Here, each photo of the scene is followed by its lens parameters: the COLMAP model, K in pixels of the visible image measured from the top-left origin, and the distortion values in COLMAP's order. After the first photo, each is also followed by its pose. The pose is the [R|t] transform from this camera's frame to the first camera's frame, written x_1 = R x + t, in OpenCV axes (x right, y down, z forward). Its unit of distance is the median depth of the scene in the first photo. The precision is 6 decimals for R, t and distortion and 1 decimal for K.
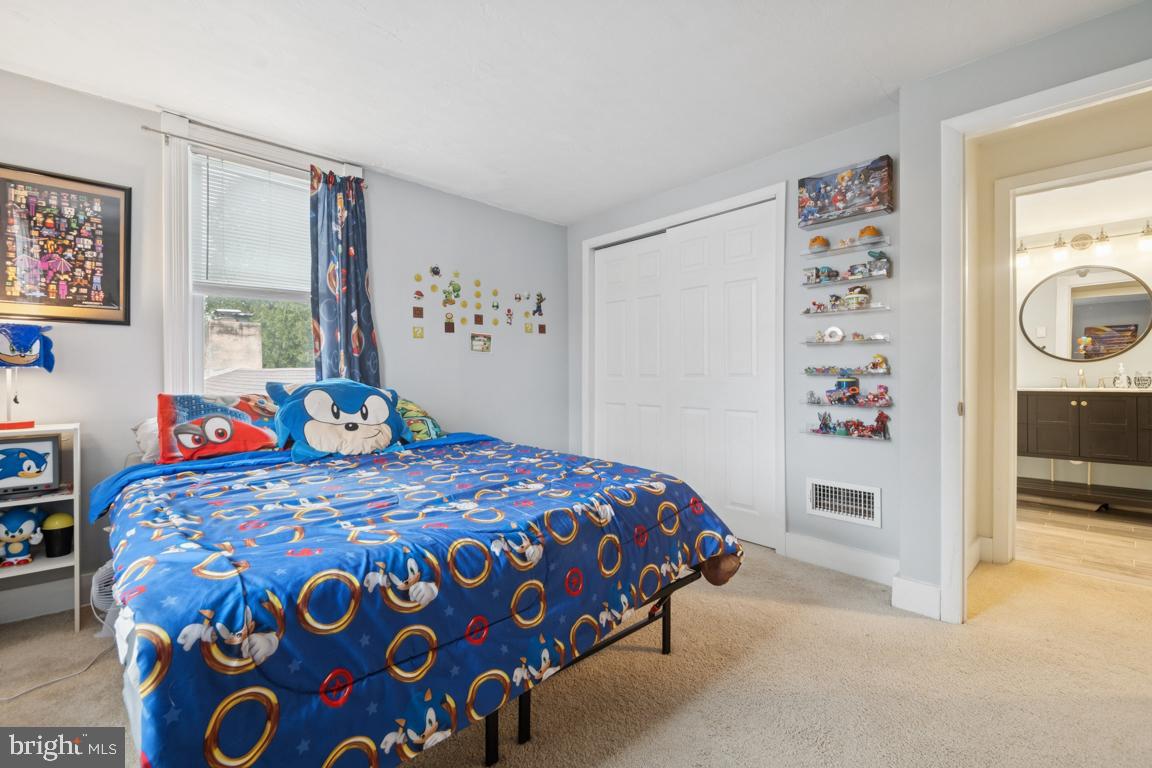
lens RADIAL K [[495.2, 0, 575.4], [0, 495.2, 383.8], [0, 0, 1]] dist [0.005182, -0.001134]
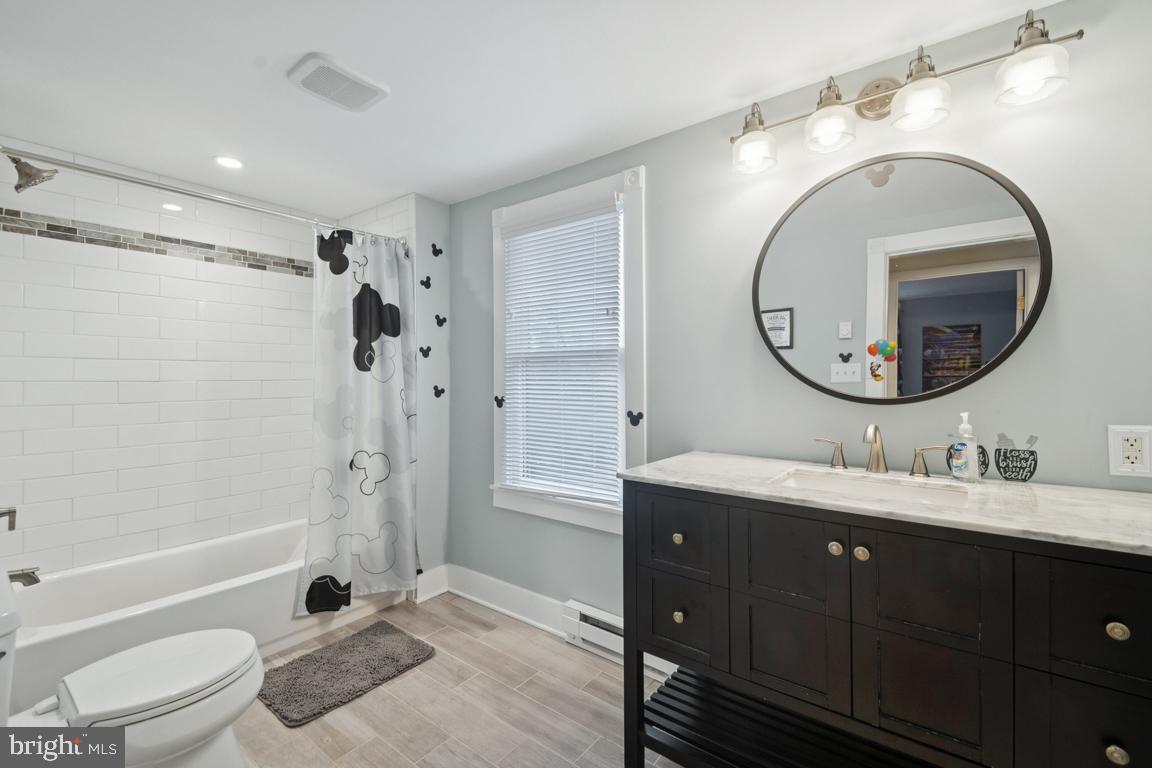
lens RADIAL K [[495.2, 0, 574.5], [0, 495.2, 377.9], [0, 0, 1]] dist [0.005182, -0.001134]
pose [[0.985823, 0.000514, 0.167786, 0.711658], [0.000408, 0.999985, -0.005464, -0.059344], [-0.167787, 0.005455, 0.985808, 0.650157]]
